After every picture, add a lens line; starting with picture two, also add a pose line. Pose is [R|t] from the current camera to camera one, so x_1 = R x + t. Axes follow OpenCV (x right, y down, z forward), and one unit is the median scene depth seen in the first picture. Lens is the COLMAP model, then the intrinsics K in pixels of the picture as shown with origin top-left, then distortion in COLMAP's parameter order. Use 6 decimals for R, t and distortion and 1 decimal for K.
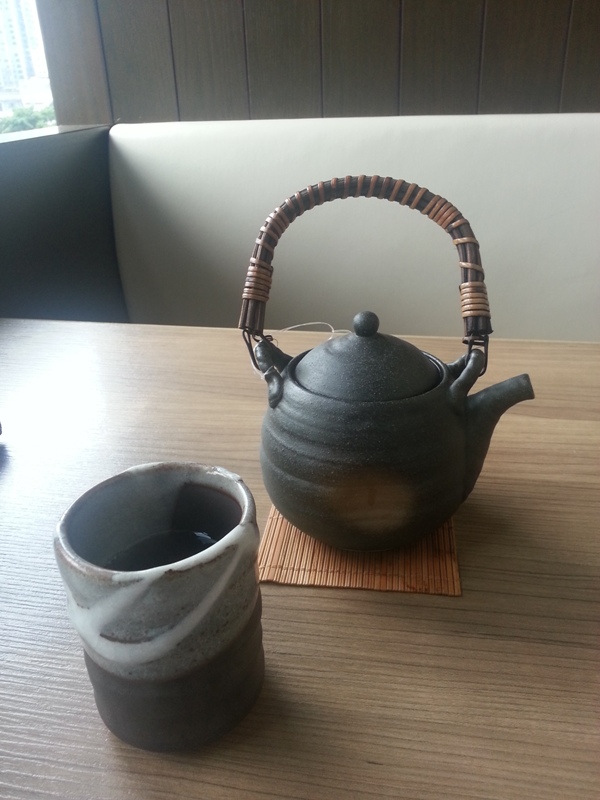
lens RADIAL K [[661.8, 0, 298.9], [0, 661.8, 405.8], [0, 0, 1]] dist [0.096969, -0.153669]
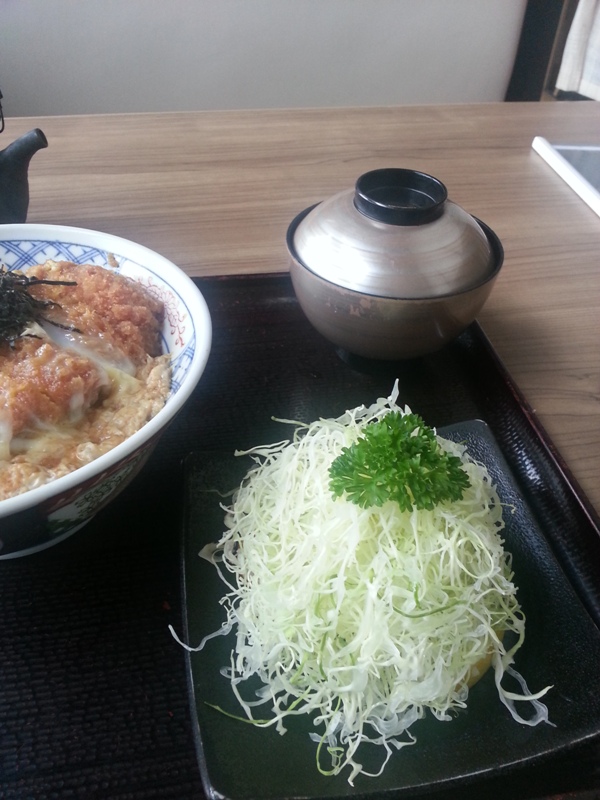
lens RADIAL K [[661.8, 0, 301.4], [0, 661.8, 401.6], [0, 0, 1]] dist [0.096969, -0.153669]
pose [[0.929221, -0.203601, 0.308376, 0.302891], [0.114550, 0.952120, 0.283453, 0.155956], [-0.351322, -0.228066, 0.908052, -0.550519]]
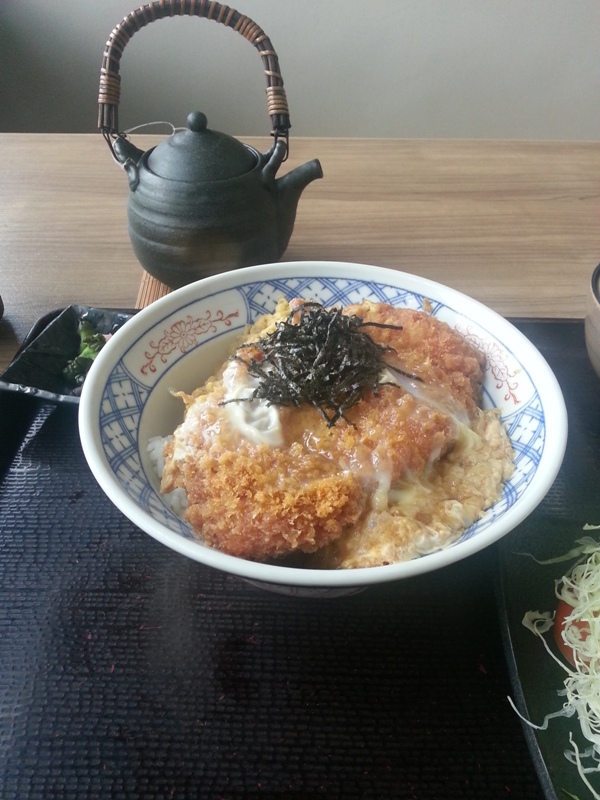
lens RADIAL K [[661.8, 0, 306.5], [0, 661.8, 400.6], [0, 0, 1]] dist [0.096969, -0.153669]
pose [[0.980542, -0.095946, 0.171264, 0.030636], [0.049587, 0.965186, 0.256821, 0.079665], [-0.189942, -0.243331, 0.951163, -0.447446]]
